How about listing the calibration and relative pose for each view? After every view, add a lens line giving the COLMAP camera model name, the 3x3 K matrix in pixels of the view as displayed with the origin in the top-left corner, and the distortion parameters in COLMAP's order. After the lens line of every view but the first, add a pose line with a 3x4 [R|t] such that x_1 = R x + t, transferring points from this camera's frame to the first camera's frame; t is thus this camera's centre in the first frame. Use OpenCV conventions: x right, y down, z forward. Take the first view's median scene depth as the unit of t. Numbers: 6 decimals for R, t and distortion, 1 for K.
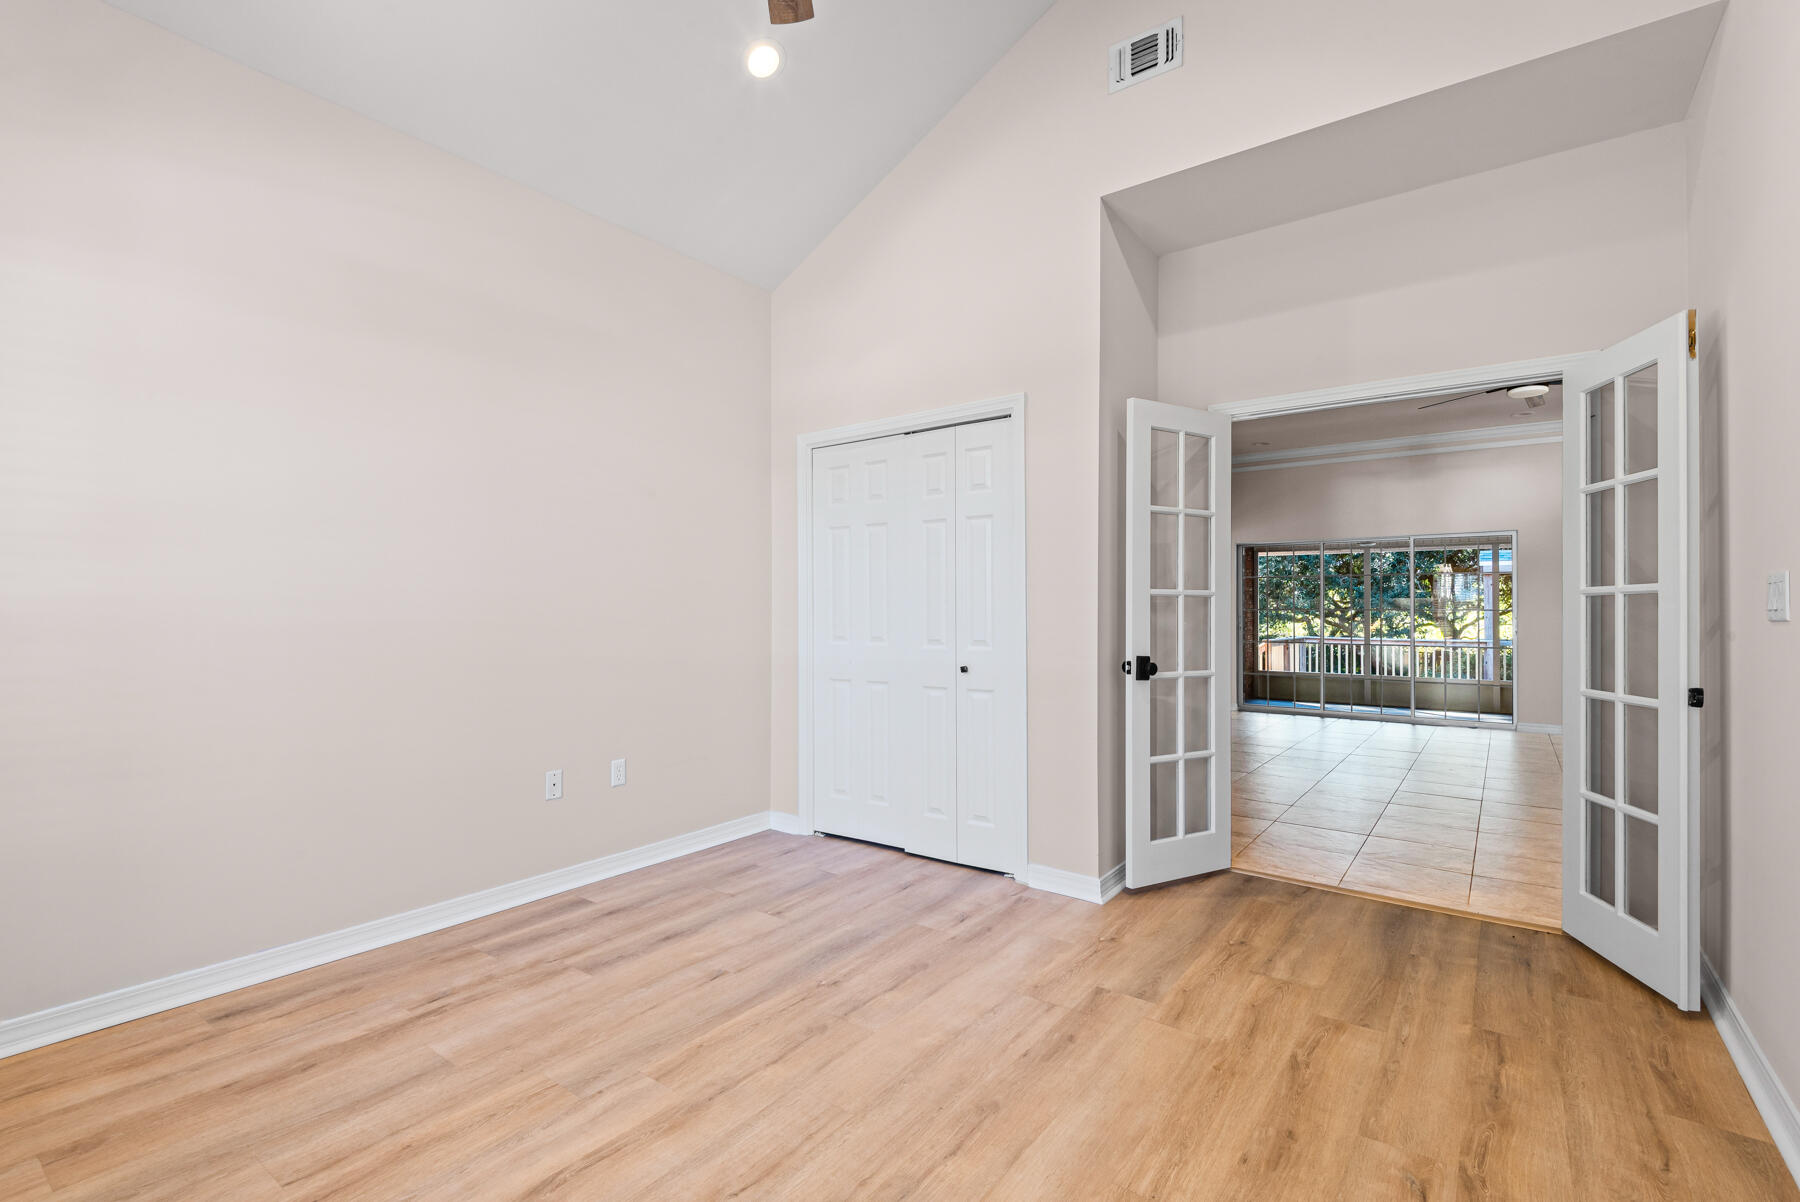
lens RADIAL K [[823.4, 0, 897.4], [0, 823.4, 621.9], [0, 0, 1]] dist [0.031686, -0.018767]
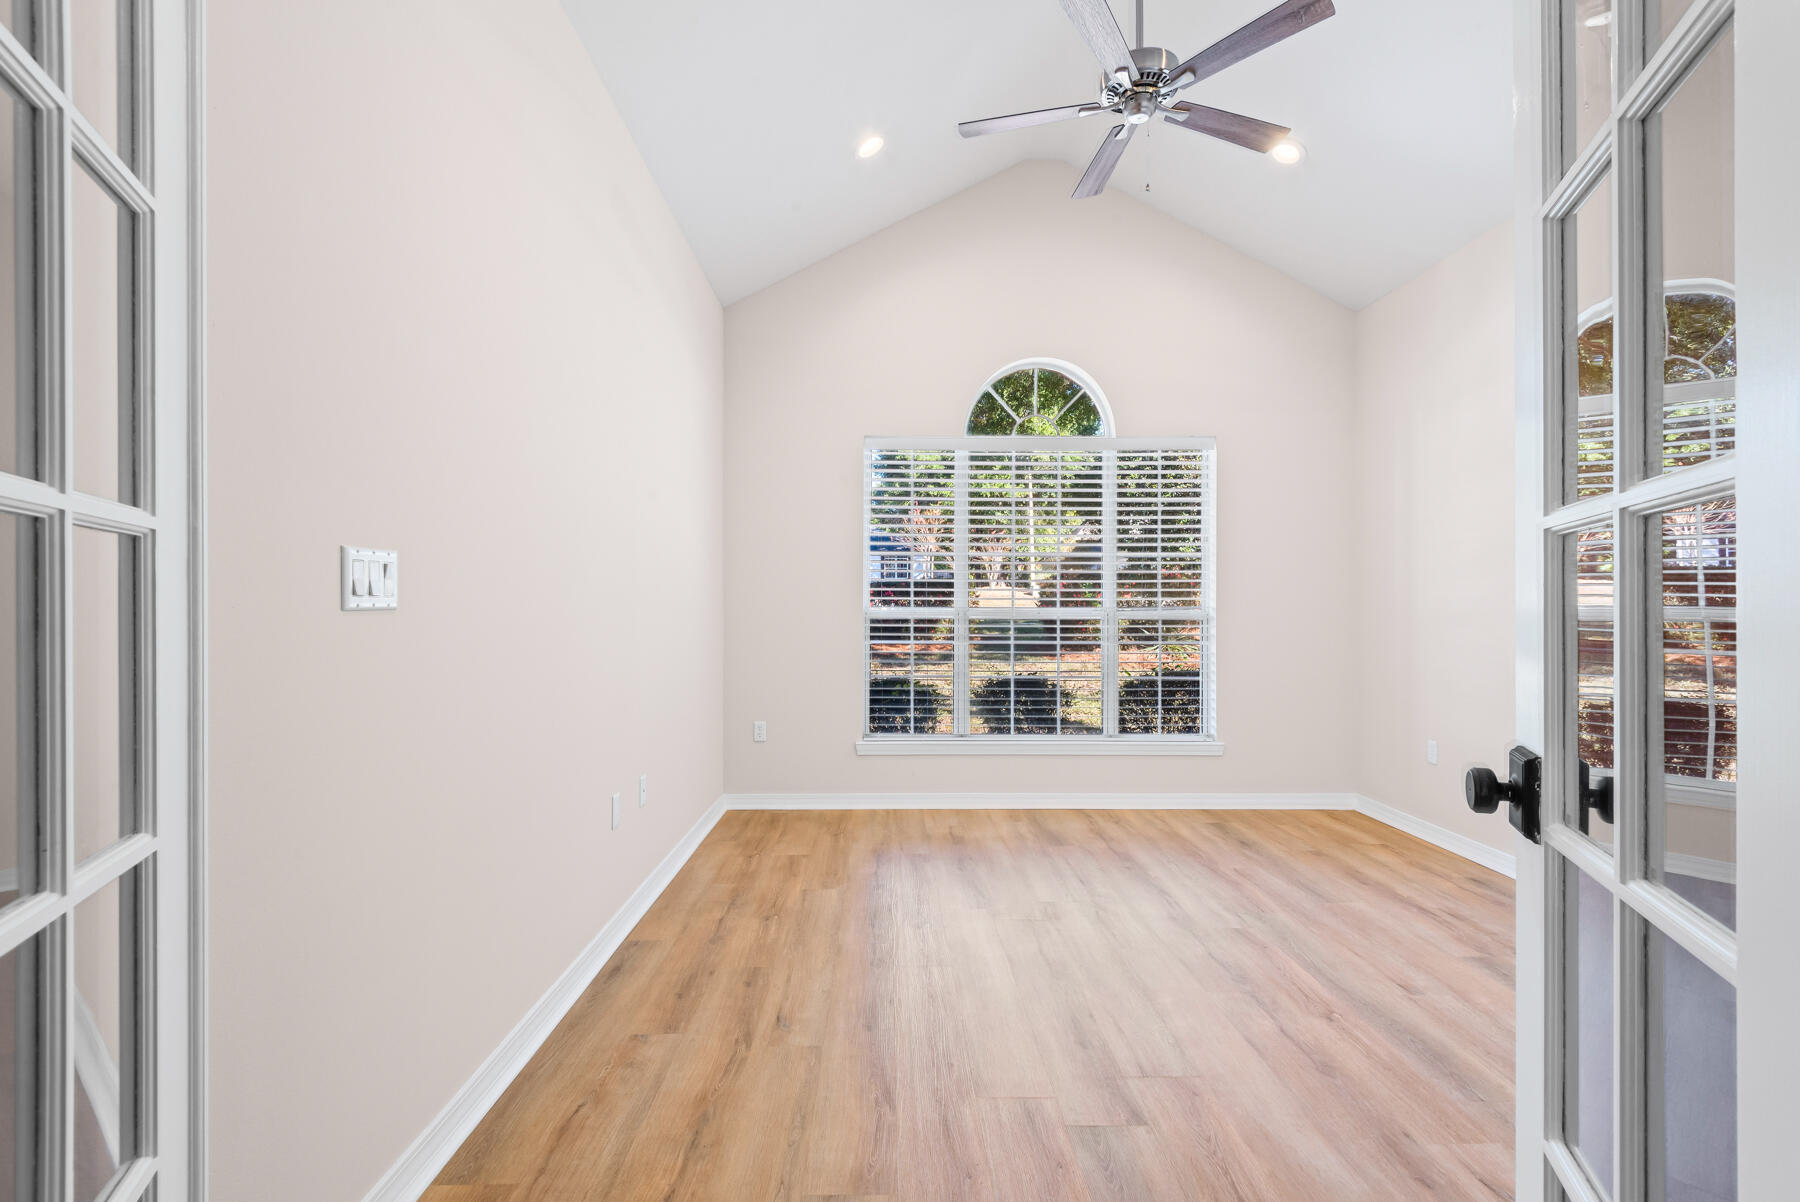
lens RADIAL K [[823.4, 0, 897.4], [0, 823.4, 621.9], [0, 0, 1]] dist [0.031686, -0.018767]
pose [[-0.797495, 0.002638, -0.603320, 0.998684], [-0.013845, 0.999647, 0.022672, -0.010159], [0.603167, 0.026434, -0.797177, 1.687096]]
